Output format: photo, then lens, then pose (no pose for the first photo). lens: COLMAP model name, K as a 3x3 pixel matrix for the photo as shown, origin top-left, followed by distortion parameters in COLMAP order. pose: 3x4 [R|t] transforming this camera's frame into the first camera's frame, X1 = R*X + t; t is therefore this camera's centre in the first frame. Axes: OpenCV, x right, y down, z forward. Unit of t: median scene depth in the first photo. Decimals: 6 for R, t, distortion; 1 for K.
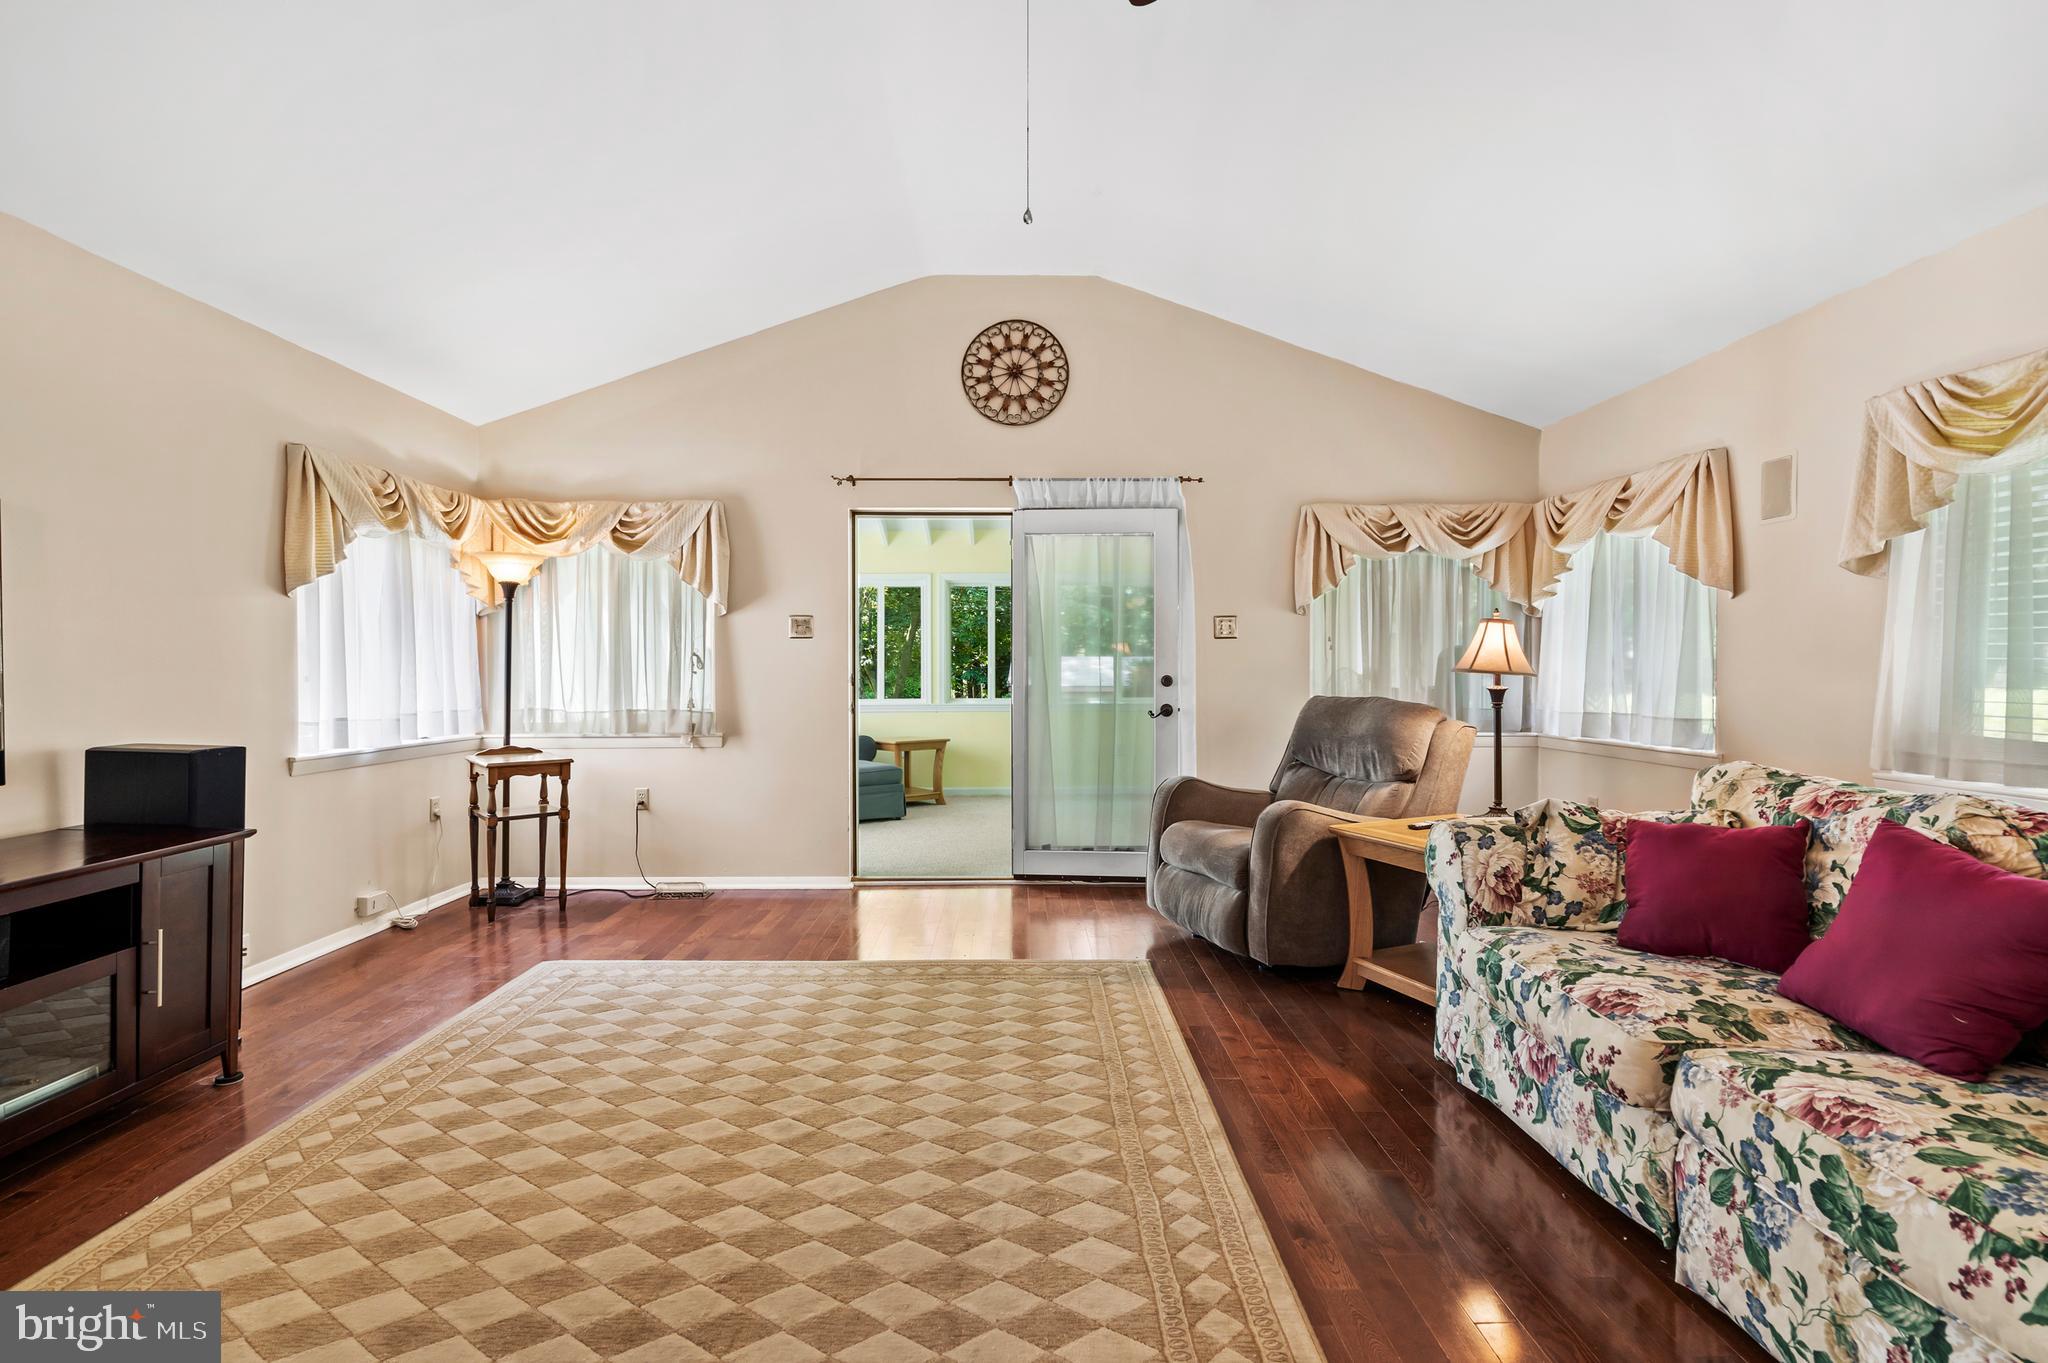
lens RADIAL K [[944.7, 0, 1007.5], [0, 944.7, 691.3], [0, 0, 1]] dist [-0.006854, 0.003559]
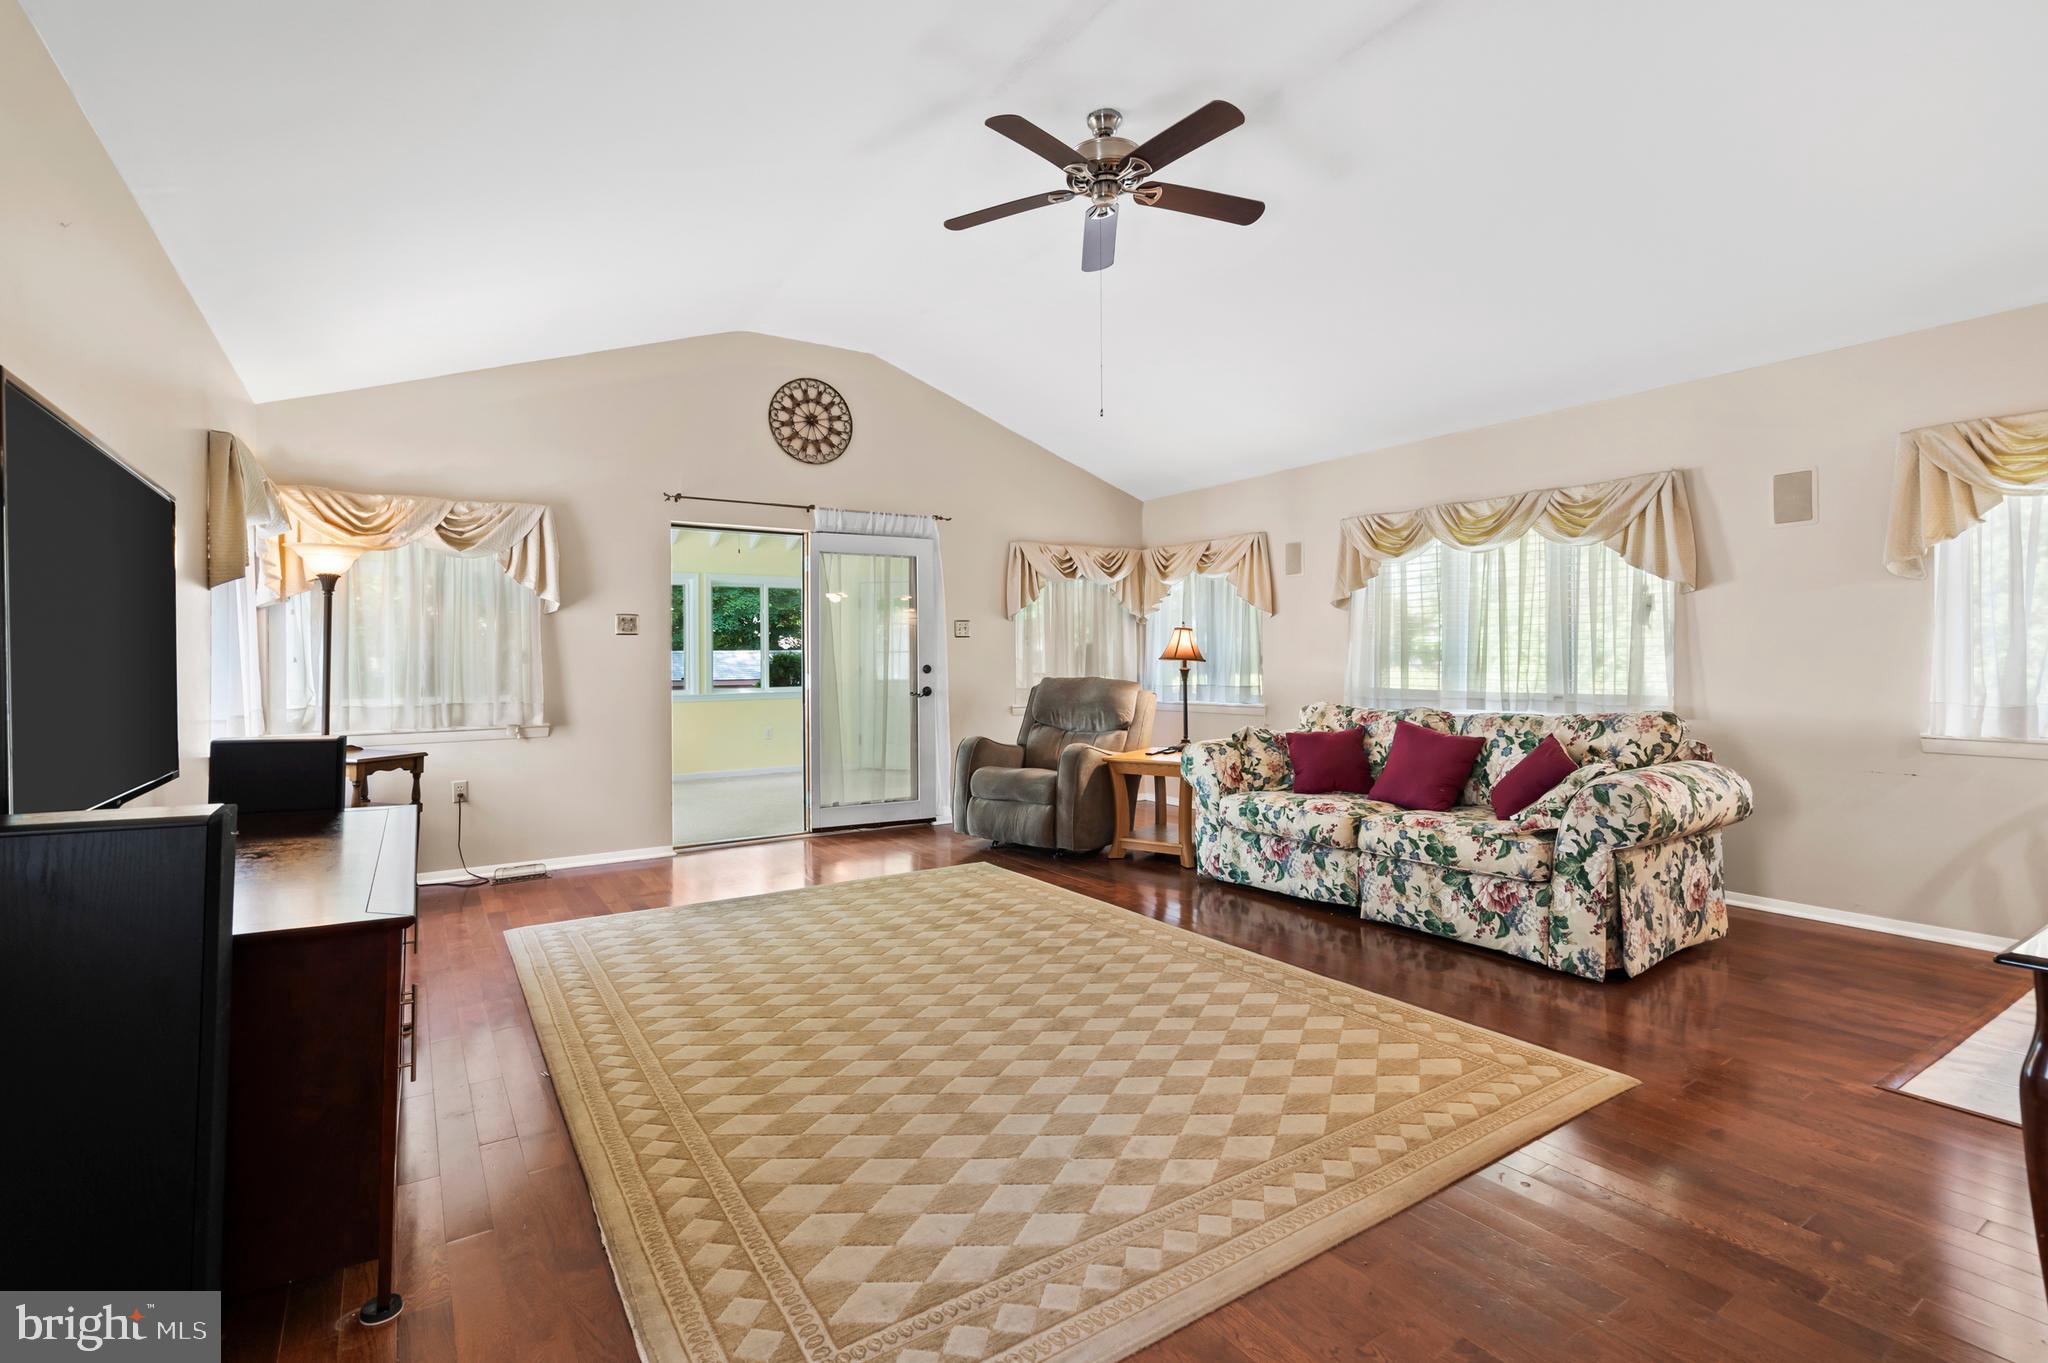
lens RADIAL K [[944.7, 0, 1013.1], [0, 944.7, 676.2], [0, 0, 1]] dist [-0.006854, 0.003559]
pose [[0.847280, -0.016101, 0.530902, -0.462193], [0.021452, 0.999762, -0.003915, 0.007157], [-0.530713, 0.014706, 0.847424, -0.195590]]
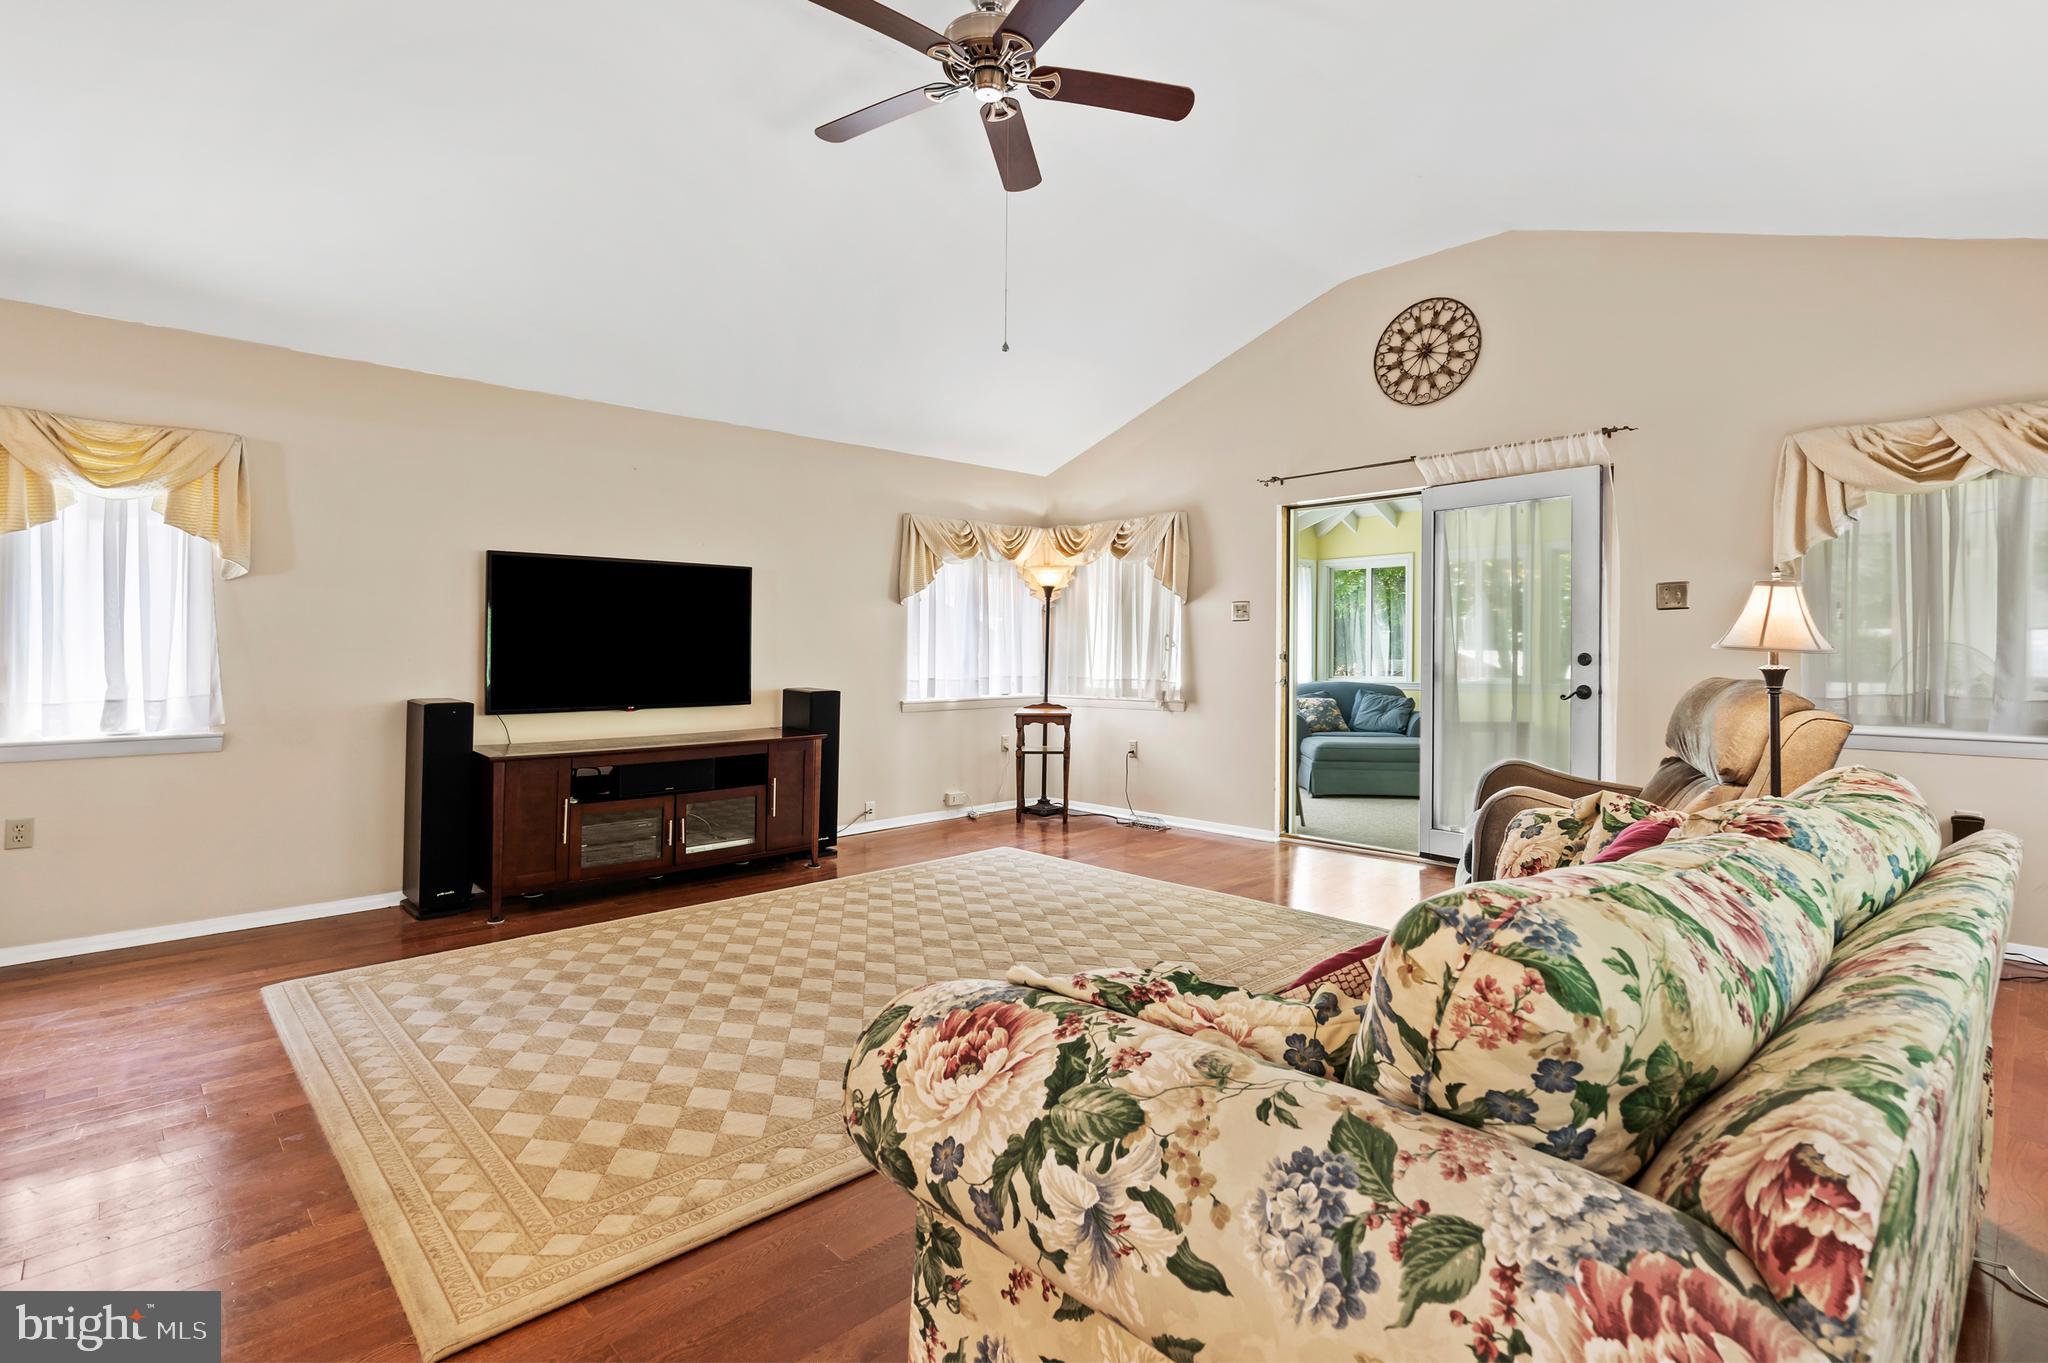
lens RADIAL K [[944.7, 0, 1011.6], [0, 944.7, 669.7], [0, 0, 1]] dist [-0.006854, 0.003559]
pose [[0.685964, 0.013625, -0.727508, 0.474914], [-0.014815, 0.999879, 0.004757, 0.002619], [0.727485, 0.007515, 0.686083, -0.007499]]
